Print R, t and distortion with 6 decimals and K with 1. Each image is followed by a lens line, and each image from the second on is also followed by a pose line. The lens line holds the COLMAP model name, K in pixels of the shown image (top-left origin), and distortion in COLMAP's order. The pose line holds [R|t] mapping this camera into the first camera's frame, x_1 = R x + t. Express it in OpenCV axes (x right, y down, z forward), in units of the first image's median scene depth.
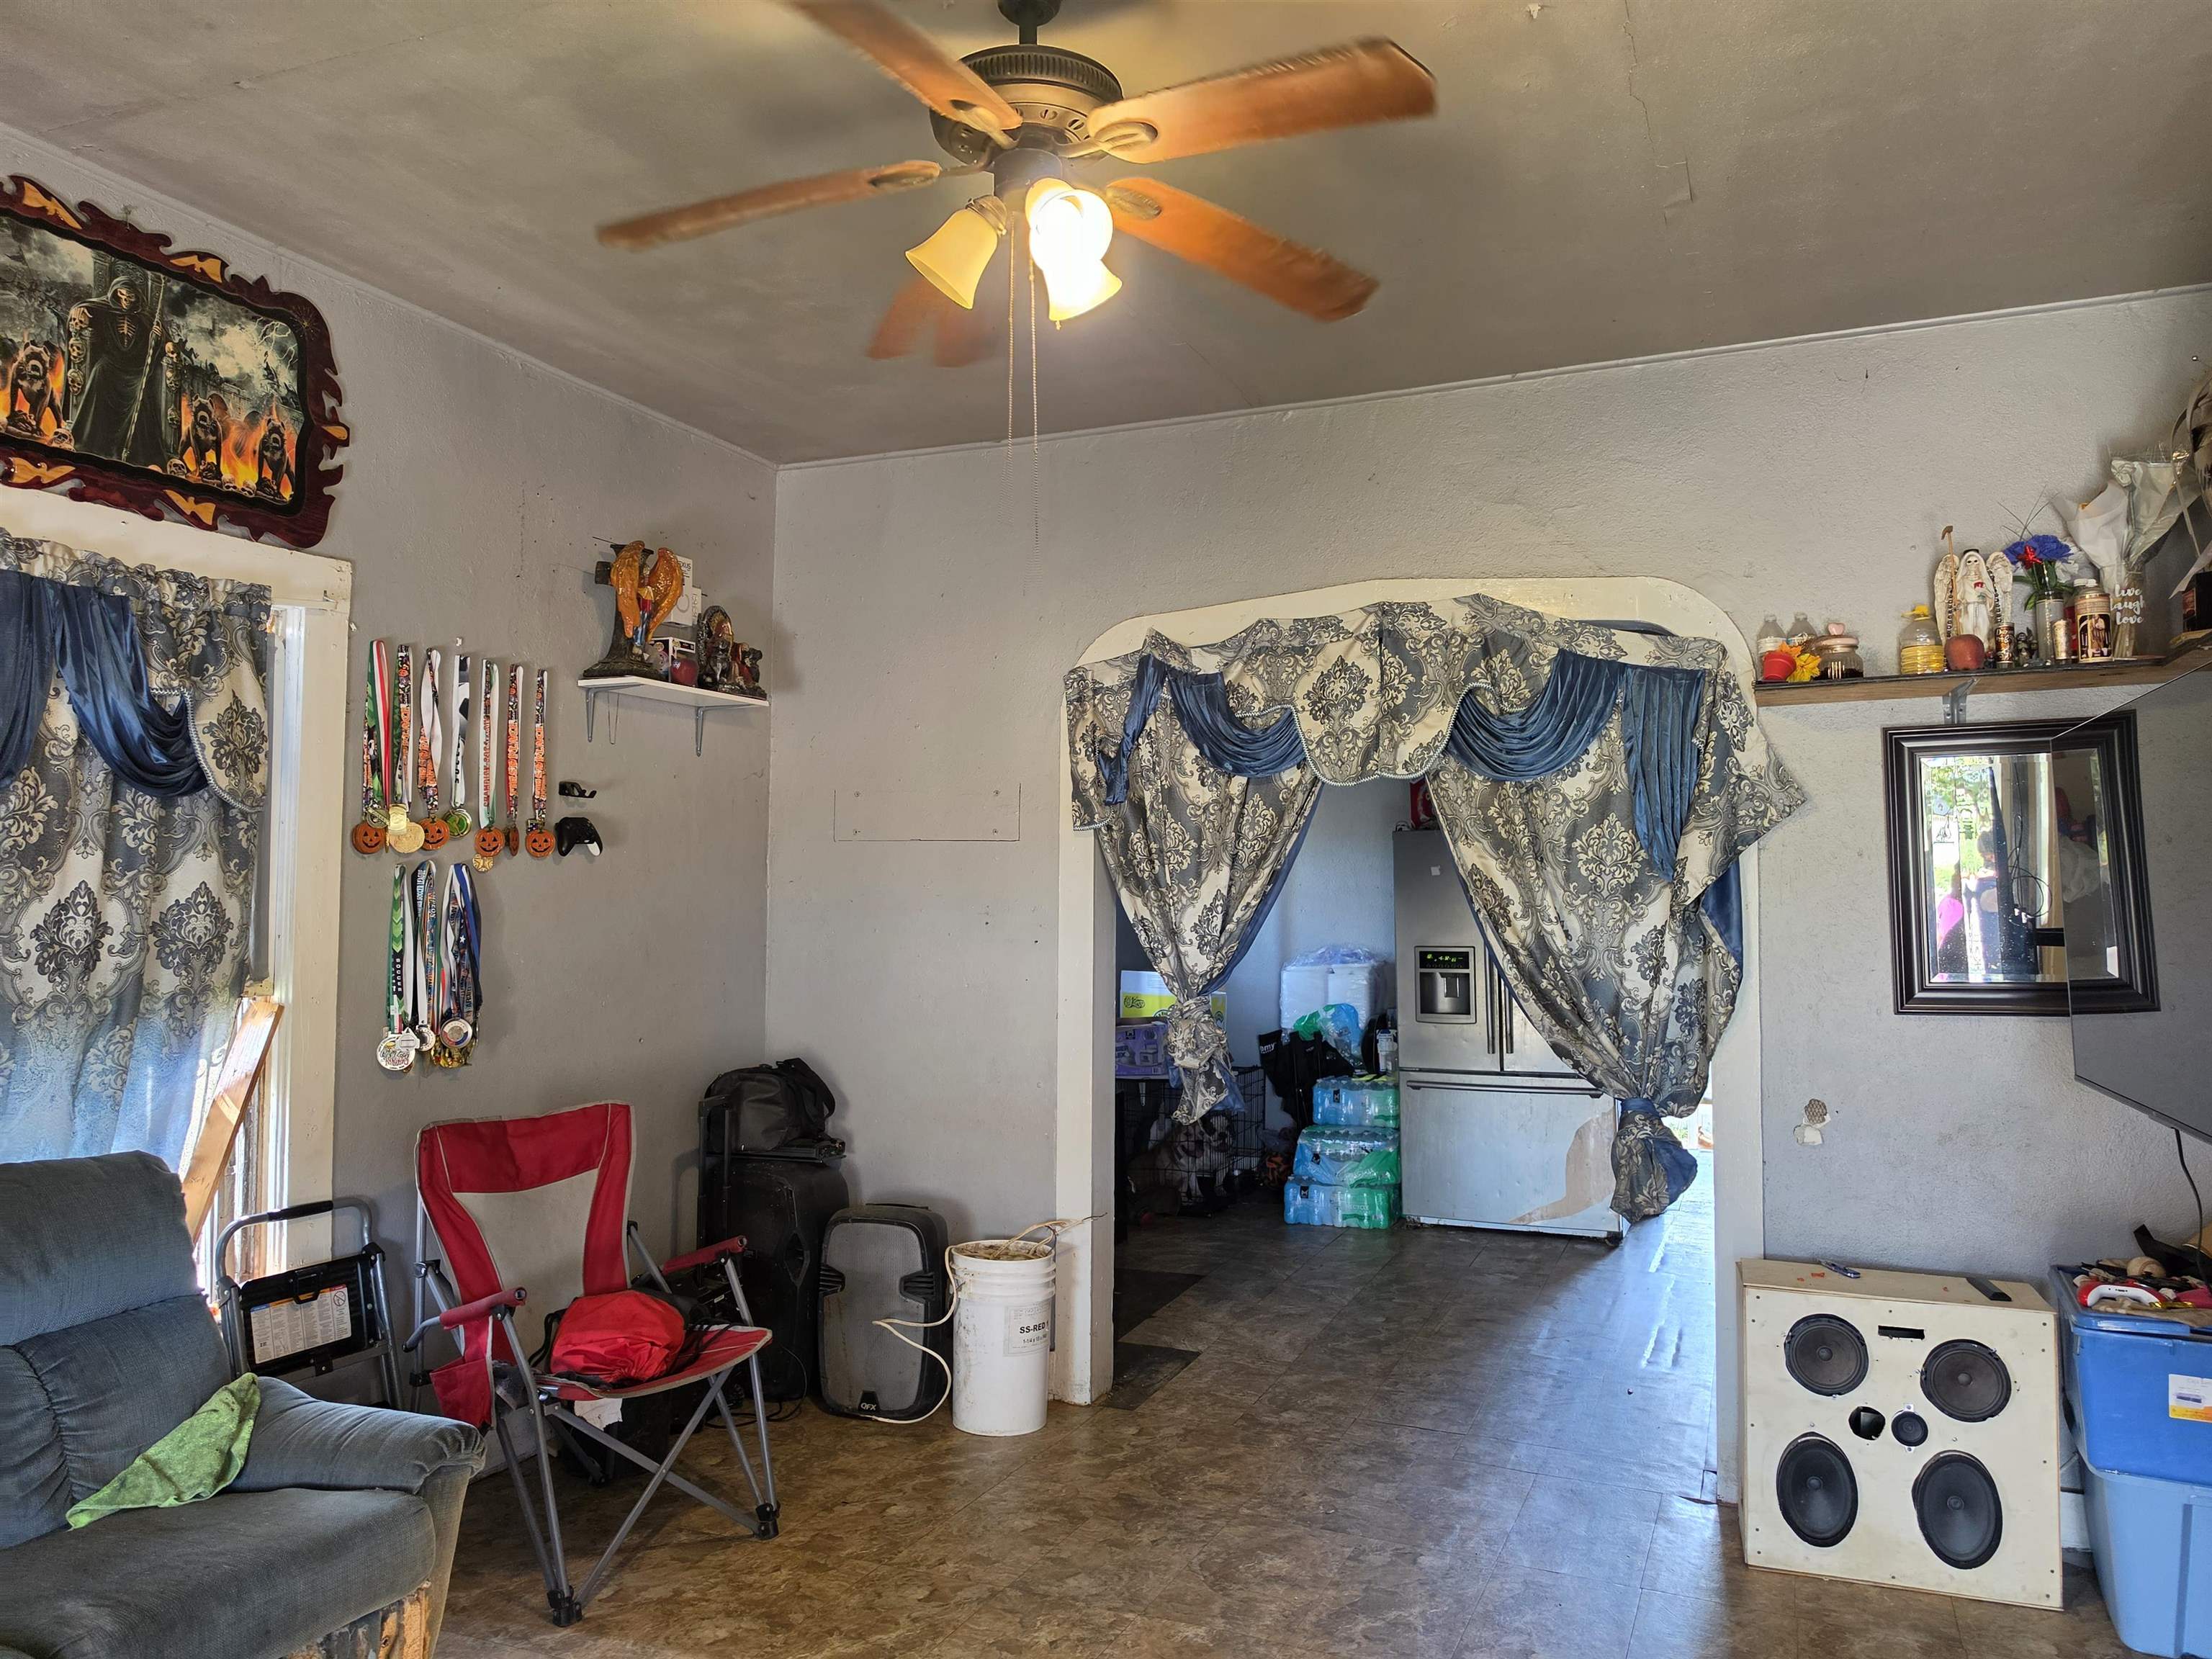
lens RADIAL K [[1545.6, 0, 1106.0], [0, 1545.6, 829.5], [0, 0, 1]] dist [0.108363, -0.155066]
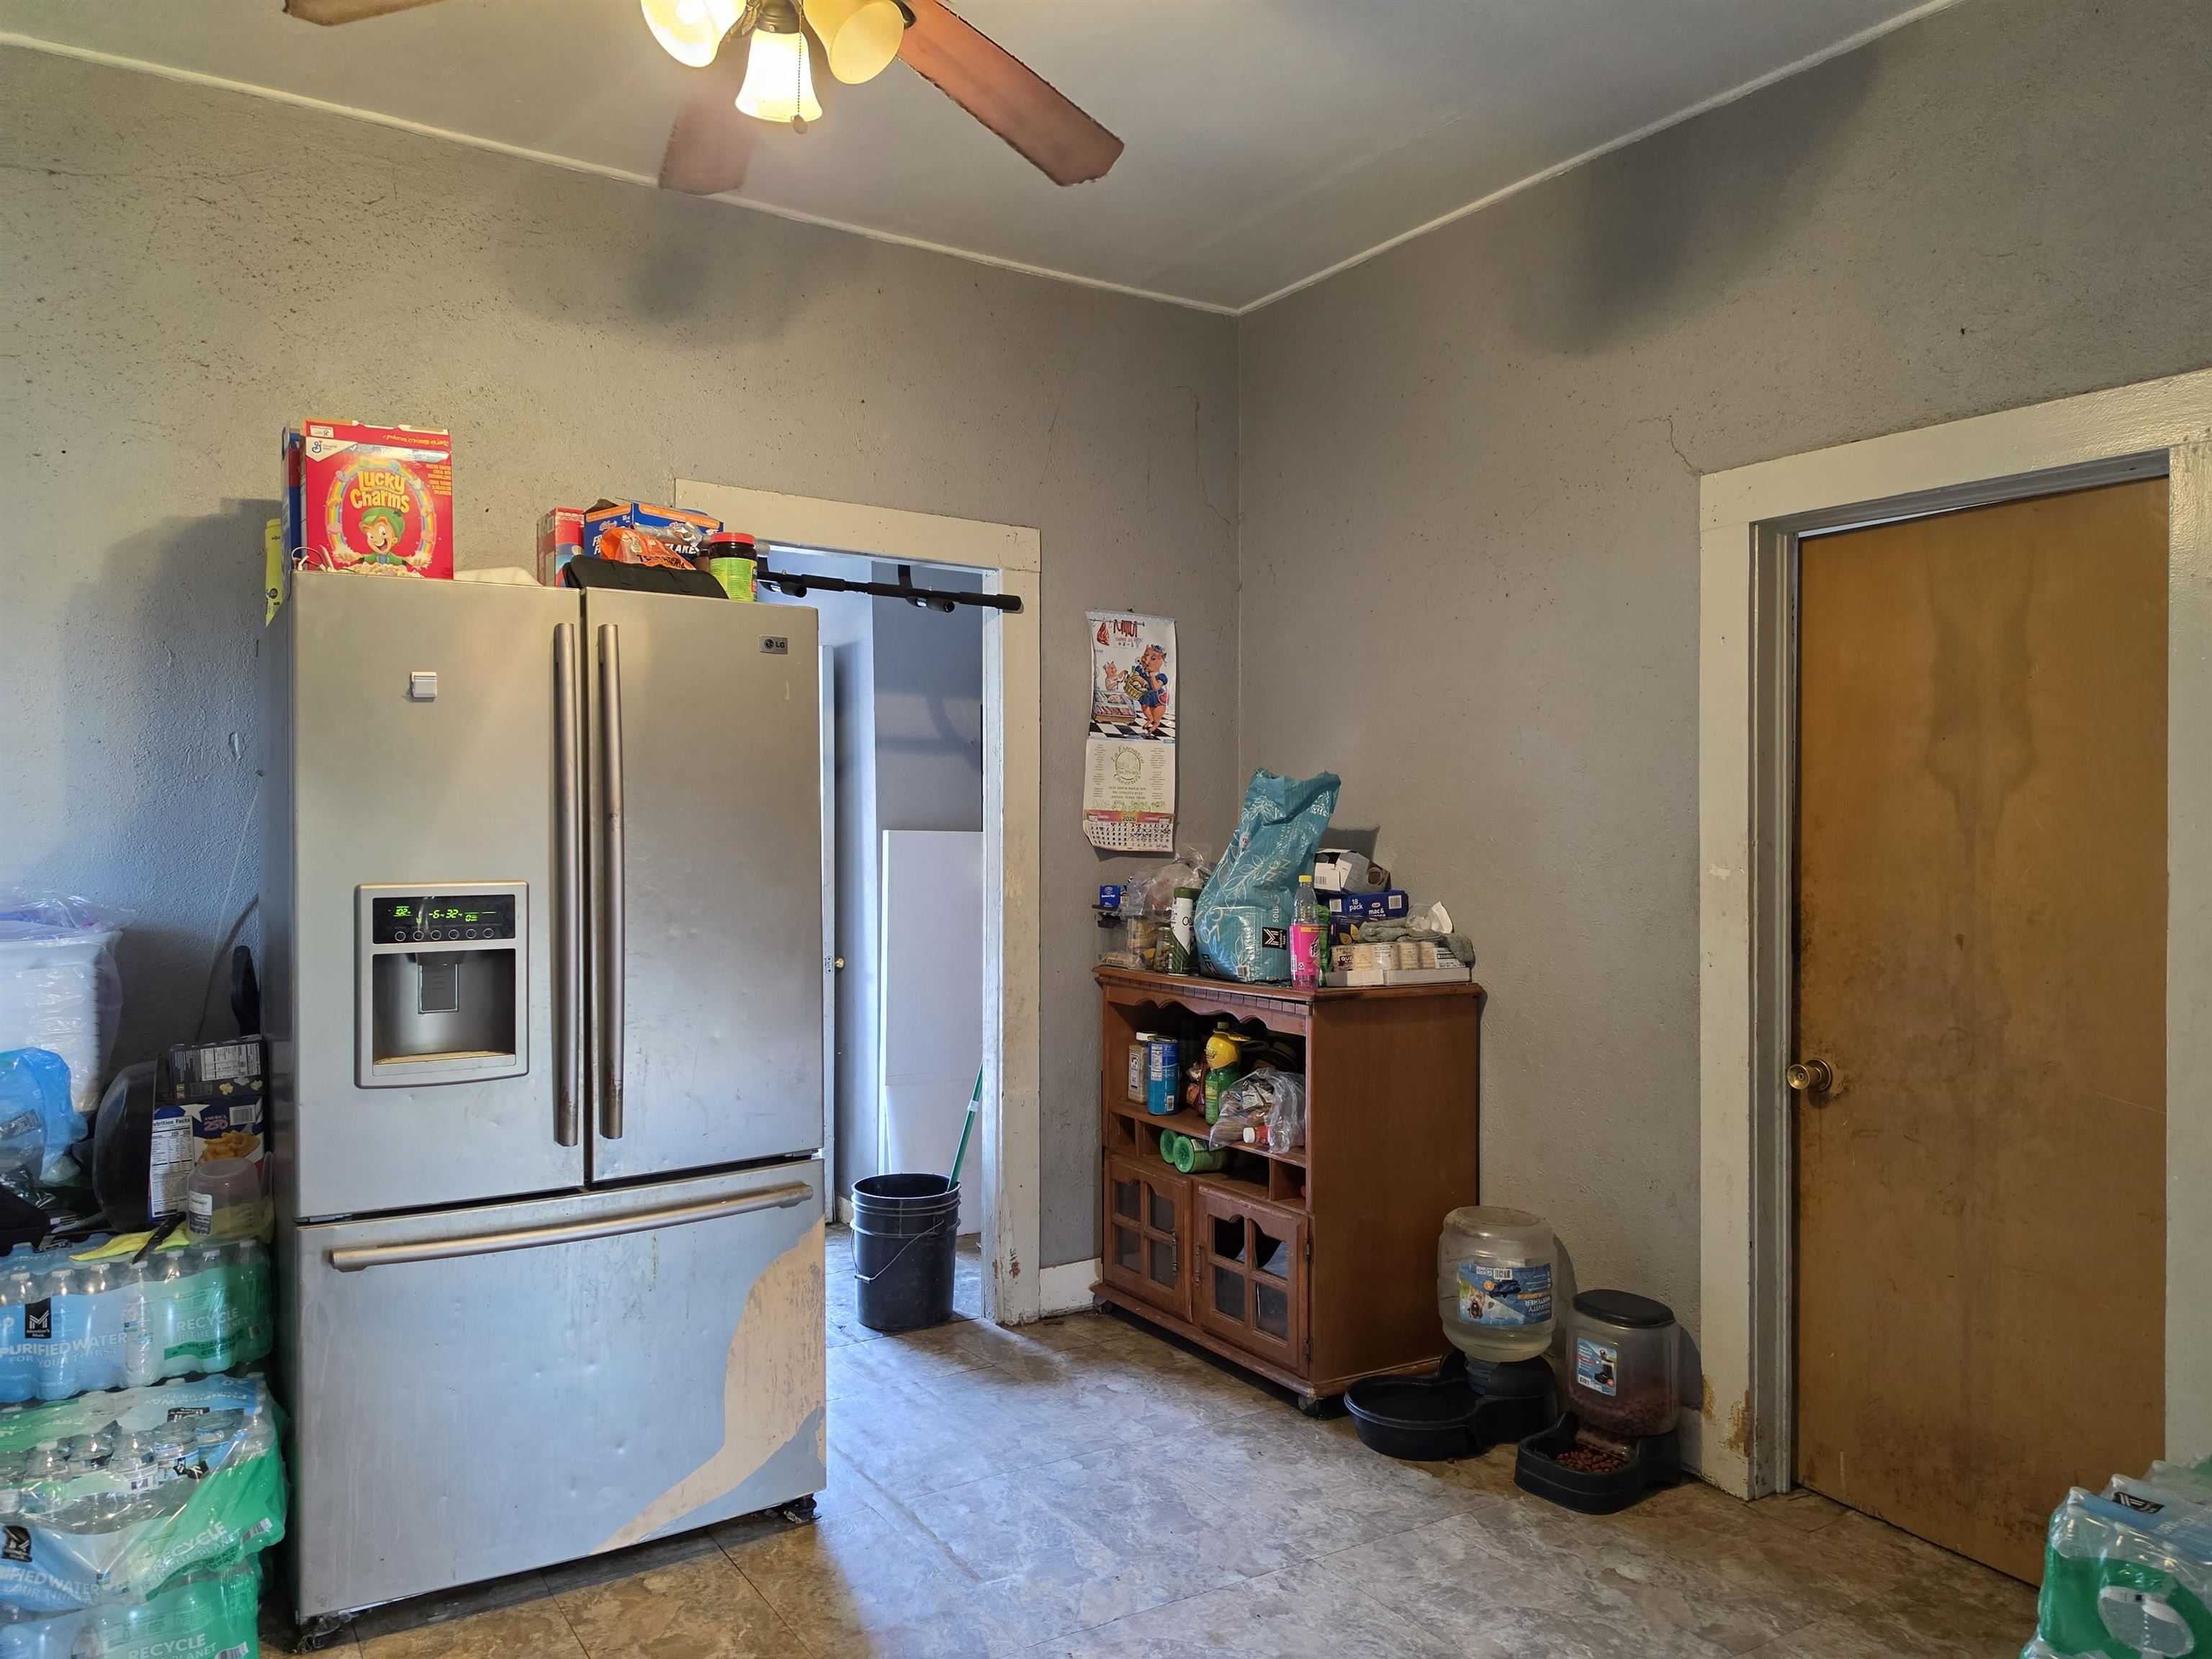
lens RADIAL K [[1545.6, 0, 1106.0], [0, 1545.6, 829.5], [0, 0, 1]] dist [0.108363, -0.155066]
pose [[0.552359, 0.001346, 0.833605, -0.012870], [-0.040033, 0.998888, 0.024914, 0.045968], [-0.832644, -0.047133, 0.551799, 0.650184]]
